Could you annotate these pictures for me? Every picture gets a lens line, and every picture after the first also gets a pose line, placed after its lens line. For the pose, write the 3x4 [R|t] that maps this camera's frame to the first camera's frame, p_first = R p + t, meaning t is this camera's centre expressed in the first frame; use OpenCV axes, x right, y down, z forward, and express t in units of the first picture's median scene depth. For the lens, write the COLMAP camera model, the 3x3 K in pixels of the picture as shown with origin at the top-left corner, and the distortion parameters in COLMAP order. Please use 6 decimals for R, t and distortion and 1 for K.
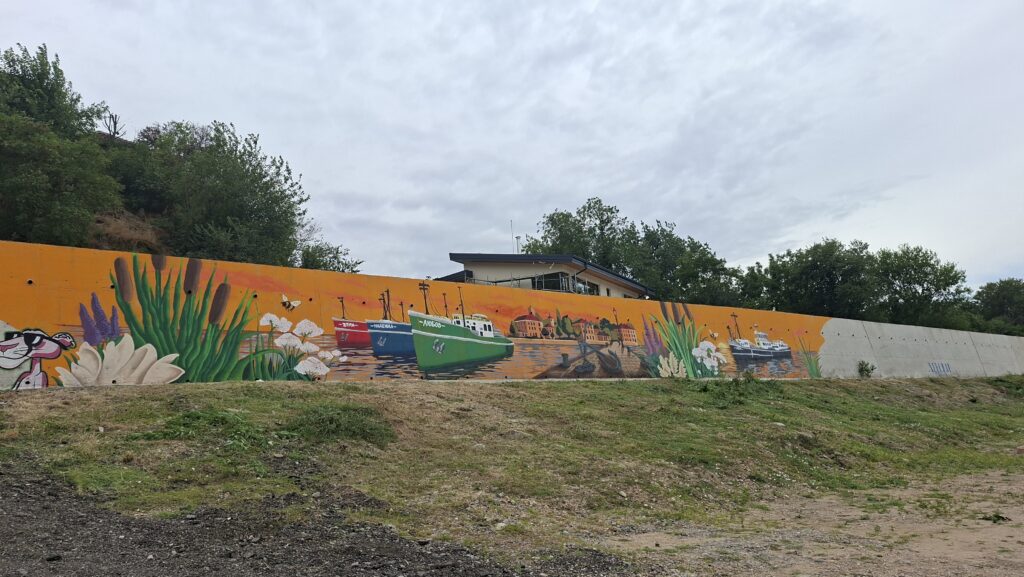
lens RADIAL K [[704.4, 0, 522.6], [0, 704.4, 284.0], [0, 0, 1]] dist [0.119405, -0.161838]
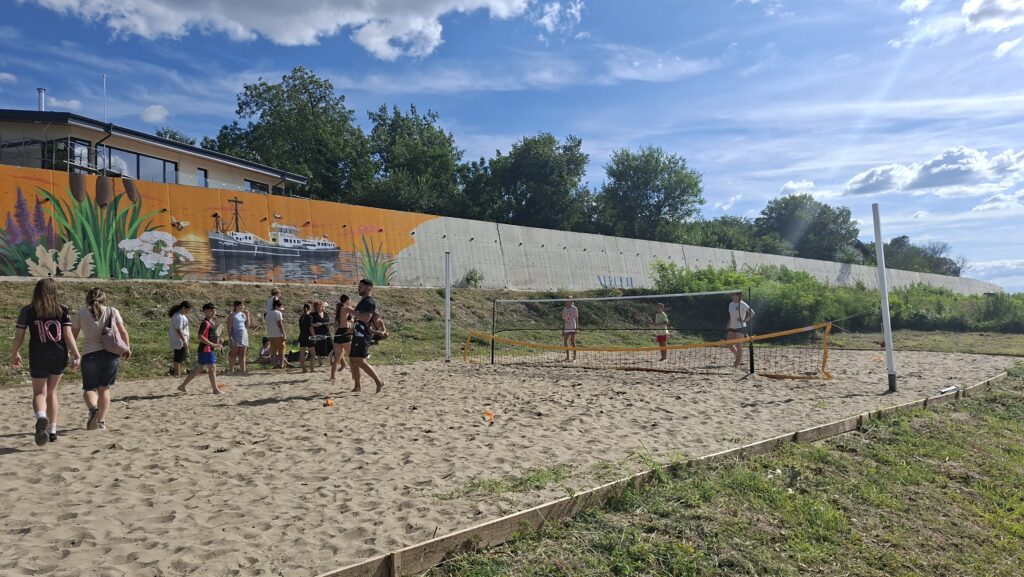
lens RADIAL K [[705.6, 0, 521.9], [0, 705.6, 291.4], [0, 0, 1]] dist [0.115041, -0.154435]
pose [[0.994281, 0.036028, 0.100532, 0.718381], [-0.049689, 0.989341, 0.136878, 0.026403], [-0.094529, -0.141091, 0.985473, 0.265422]]
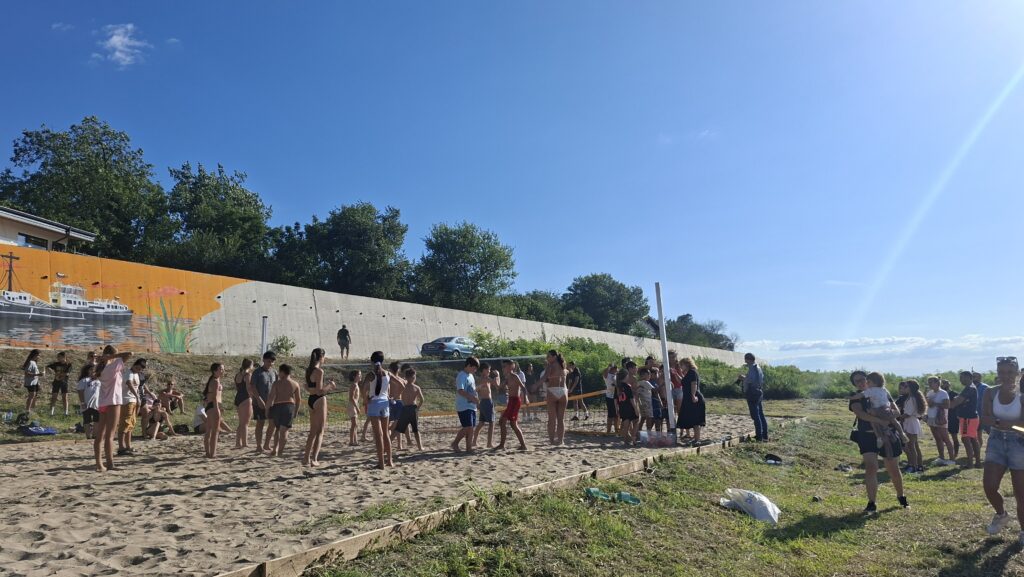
lens RADIAL K [[708.4, 0, 545.2], [0, 708.4, 289.0], [0, 0, 1]] dist [0.005843, -0.025723]
pose [[0.923389, 0.076778, 0.376110, 0.705675], [-0.088215, 0.996013, 0.013254, 0.027981], [-0.373593, -0.045417, 0.926480, 0.236112]]
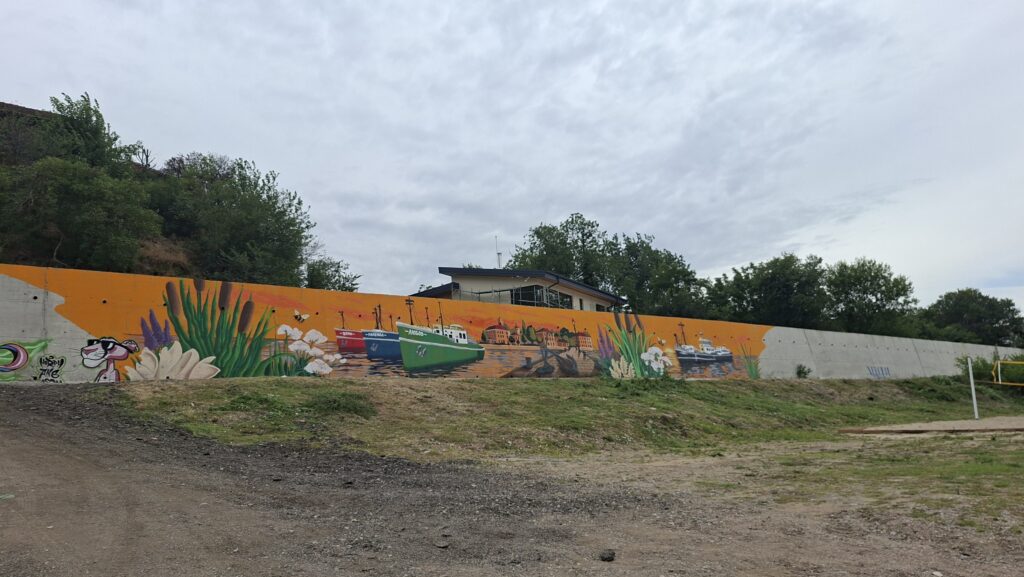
lens RADIAL K [[695.9, 0, 524.9], [0, 695.9, 289.5], [0, 0, 1]] dist [0.116430, -0.163470]
pose [[0.999976, 0.006993, 0.000066, 0.055795], [-0.006993, 0.999960, 0.005559, -0.024484], [-0.000027, -0.005559, 0.999985, -0.196122]]
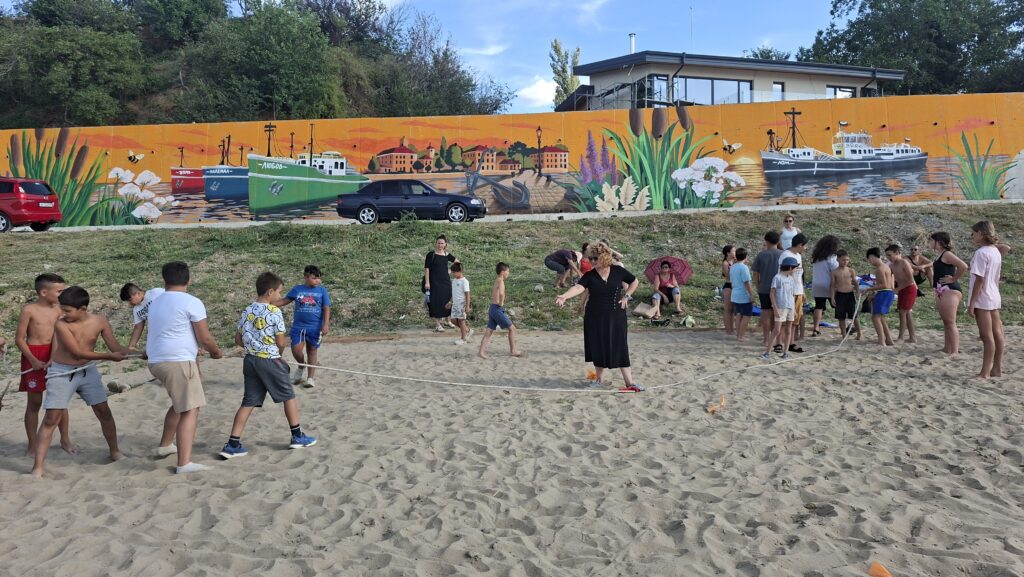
lens RADIAL K [[704.4, 0, 522.6], [0, 704.4, 284.0], [0, 0, 1]] dist [0.119405, -0.161838]
pose [[0.751446, 0.058723, -0.657176, 0.759468], [0.110515, 0.970757, 0.213112, 0.038880], [0.650473, -0.232770, 0.722982, 0.413827]]
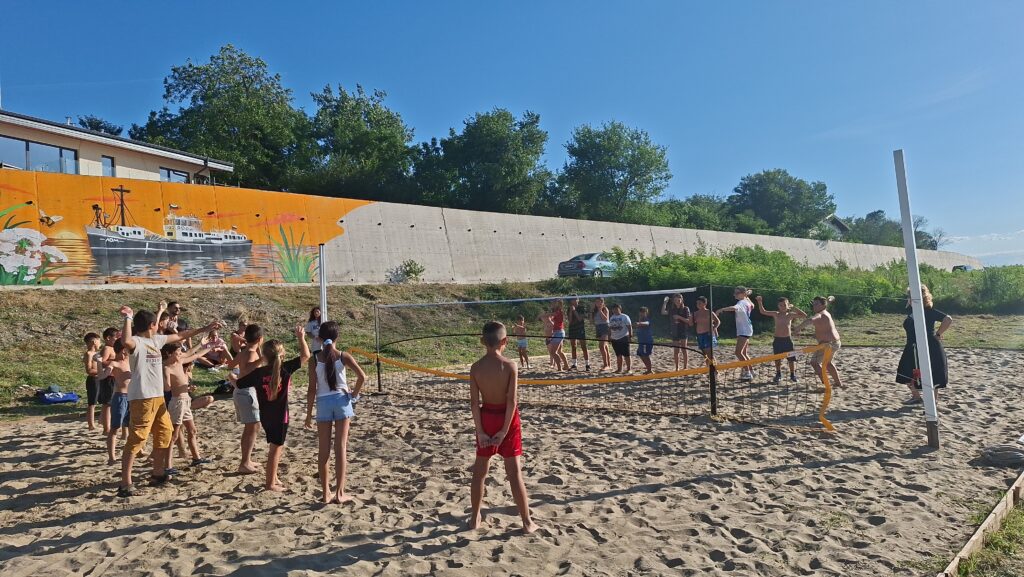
lens RADIAL K [[710.6, 0, 512.0], [0, 710.6, 288.5], [0, 0, 1]] dist [0.085496, -0.105158]
pose [[0.992918, 0.003143, 0.118757, 0.781270], [-0.021185, 0.988311, 0.150969, 0.035001], [-0.116895, -0.152416, 0.981379, 0.394417]]
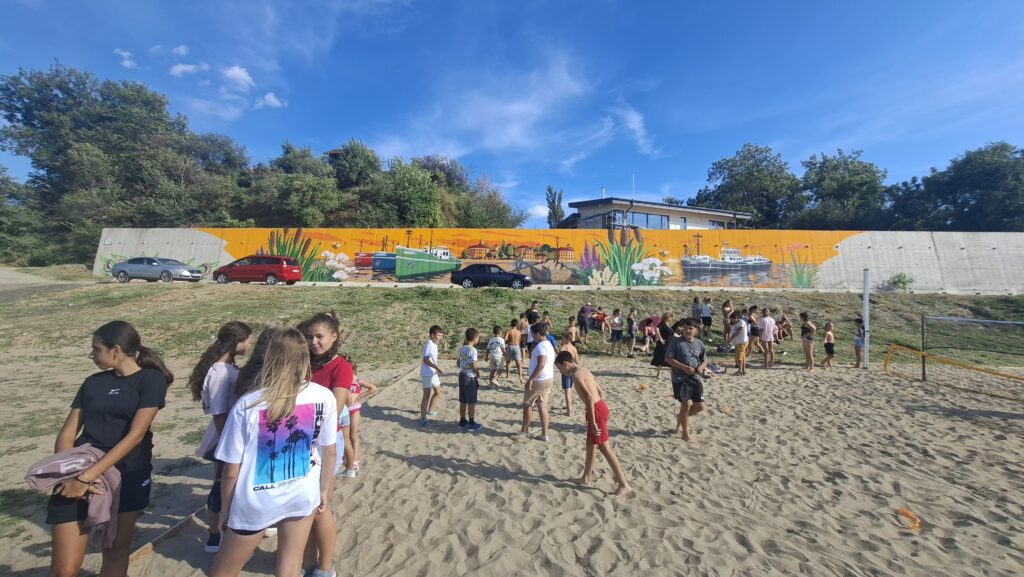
lens RADIAL K [[406.0, 0, 514.5], [0, 406.0, 285.9], [0, 0, 1]] dist [-0.017872, 0.008482]
pose [[0.739209, 0.036073, -0.672510, 0.725461], [0.071134, 0.988797, 0.131228, 0.021199], [0.669709, -0.144843, 0.728361, 0.366254]]
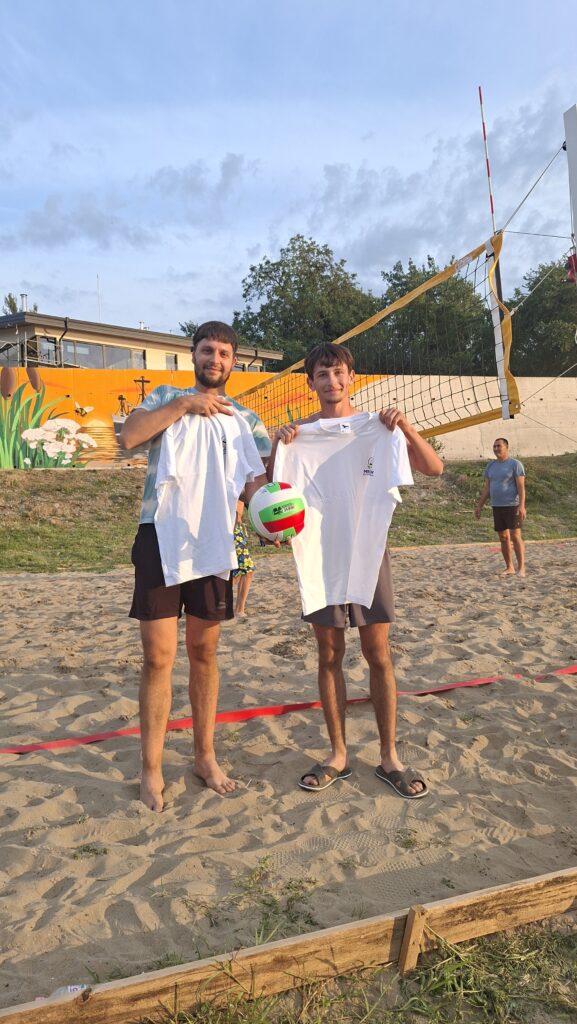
lens RADIAL K [[704.4, 0, 287.7], [0, 704.4, 518.0], [0, 0, 1]] dist [0.119405, -0.161838]
pose [[0.937679, 0.010769, -0.347337, 0.932109], [0.063607, 0.977315, 0.202015, 0.059787], [0.341633, -0.211518, 0.915722, 0.490007]]
